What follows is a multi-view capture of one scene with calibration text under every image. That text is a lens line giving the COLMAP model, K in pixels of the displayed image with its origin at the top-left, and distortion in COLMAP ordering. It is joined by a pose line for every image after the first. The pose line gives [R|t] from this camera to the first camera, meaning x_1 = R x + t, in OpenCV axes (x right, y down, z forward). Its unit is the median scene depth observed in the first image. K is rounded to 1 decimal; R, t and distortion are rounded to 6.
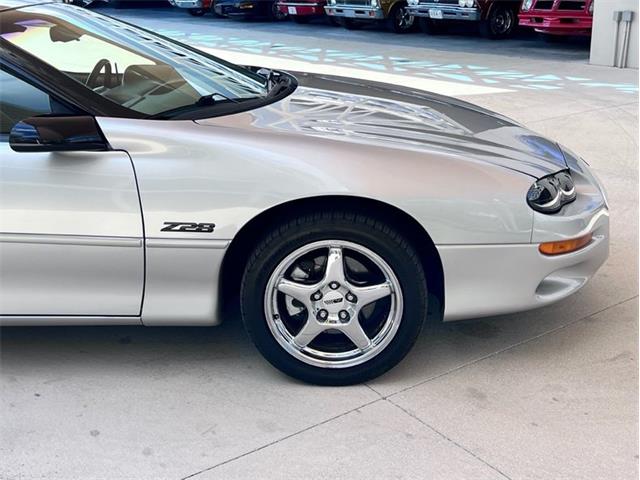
lens RADIAL K [[821.2, 0, 329.7], [0, 821.2, 238.0], [0, 0, 1]] dist [0.168730, -0.531662]
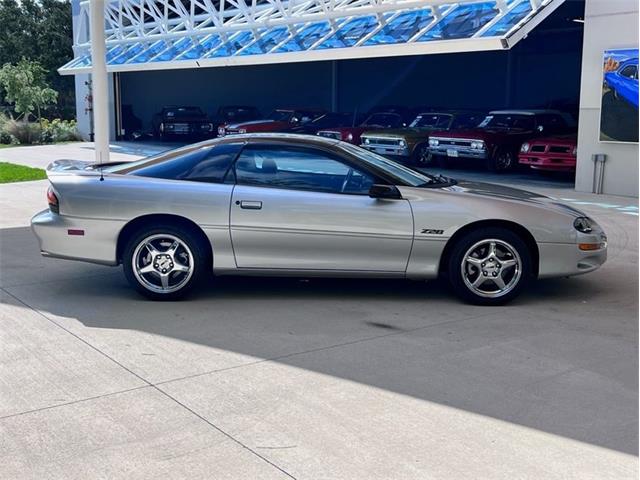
lens RADIAL K [[821.2, 0, 329.7], [0, 821.2, 238.0], [0, 0, 1]] dist [0.168730, -0.531662]
pose [[0.999152, 0.027413, 0.030728, -0.514724], [-0.022133, 0.986762, -0.160657, 0.375135], [-0.034725, 0.159840, 0.986532, -1.269556]]
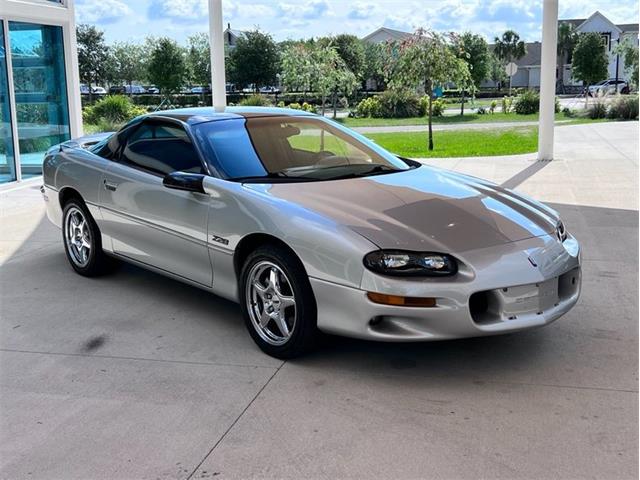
lens RADIAL K [[821.2, 0, 329.7], [0, 821.2, 238.0], [0, 0, 1]] dist [0.168730, -0.531662]
pose [[0.659140, 0.154726, -0.735931, 1.233852], [-0.238557, 0.971082, -0.009499, -0.054289], [0.713179, 0.181822, 0.676990, -0.037310]]
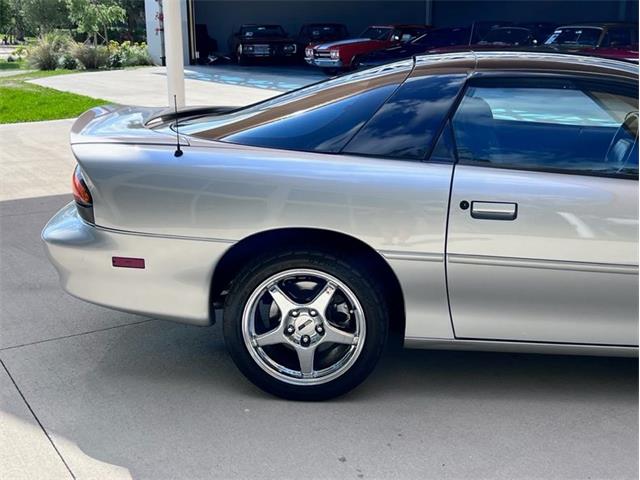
lens RADIAL K [[821.2, 0, 329.7], [0, 821.2, 238.0], [0, 0, 1]] dist [0.168730, -0.531662]
pose [[0.998103, 0.034455, -0.051024, -0.815704], [-0.037852, 0.997023, -0.067175, 0.040824], [0.048557, 0.068979, 0.996436, -0.096444]]
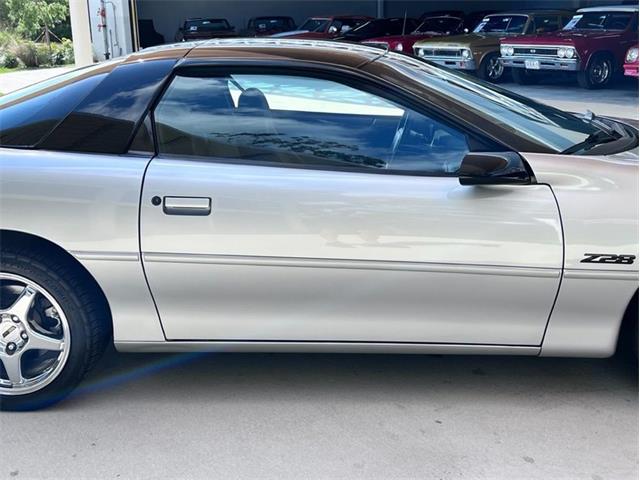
lens RADIAL K [[821.2, 0, 329.7], [0, 821.2, 238.0], [0, 0, 1]] dist [0.168730, -0.531662]
pose [[0.999609, 0.008065, -0.026773, -0.464988], [-0.009654, 0.998166, -0.059762, 0.024841], [0.026242, 0.059997, 0.997854, -0.035295]]
